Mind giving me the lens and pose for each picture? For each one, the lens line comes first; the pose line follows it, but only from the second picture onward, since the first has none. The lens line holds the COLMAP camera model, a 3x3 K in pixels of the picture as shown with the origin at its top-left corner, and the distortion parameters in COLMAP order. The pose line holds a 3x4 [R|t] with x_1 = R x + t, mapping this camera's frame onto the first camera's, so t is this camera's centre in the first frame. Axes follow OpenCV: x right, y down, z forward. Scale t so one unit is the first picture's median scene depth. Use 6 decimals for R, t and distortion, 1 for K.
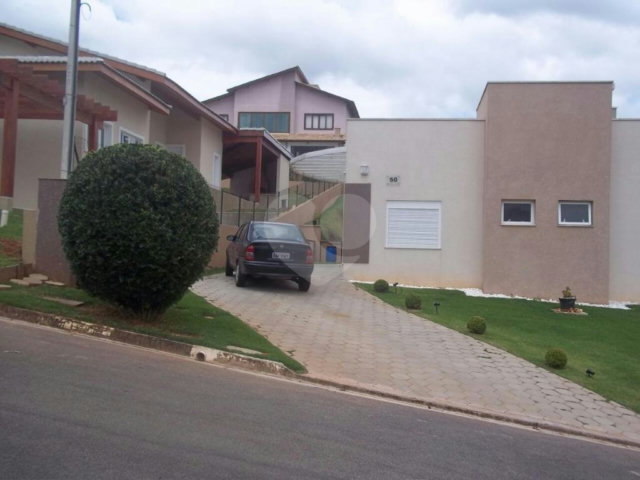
lens RADIAL K [[592.9, 0, 333.5], [0, 592.9, 238.0], [0, 0, 1]] dist [0.008640, -0.008925]
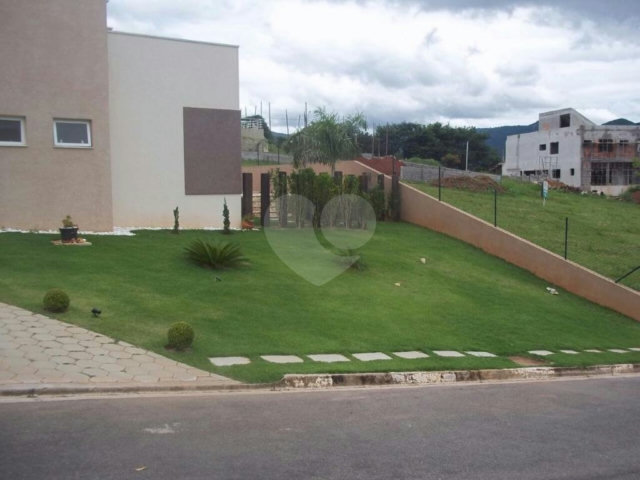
lens RADIAL K [[592.9, 0, 333.5], [0, 592.9, 238.0], [0, 0, 1]] dist [0.008640, -0.008925]
pose [[0.703327, -0.087667, 0.705440, 0.045814], [-0.001769, 0.992147, 0.125062, 0.003561], [-0.710864, -0.089207, 0.697649, 0.096792]]
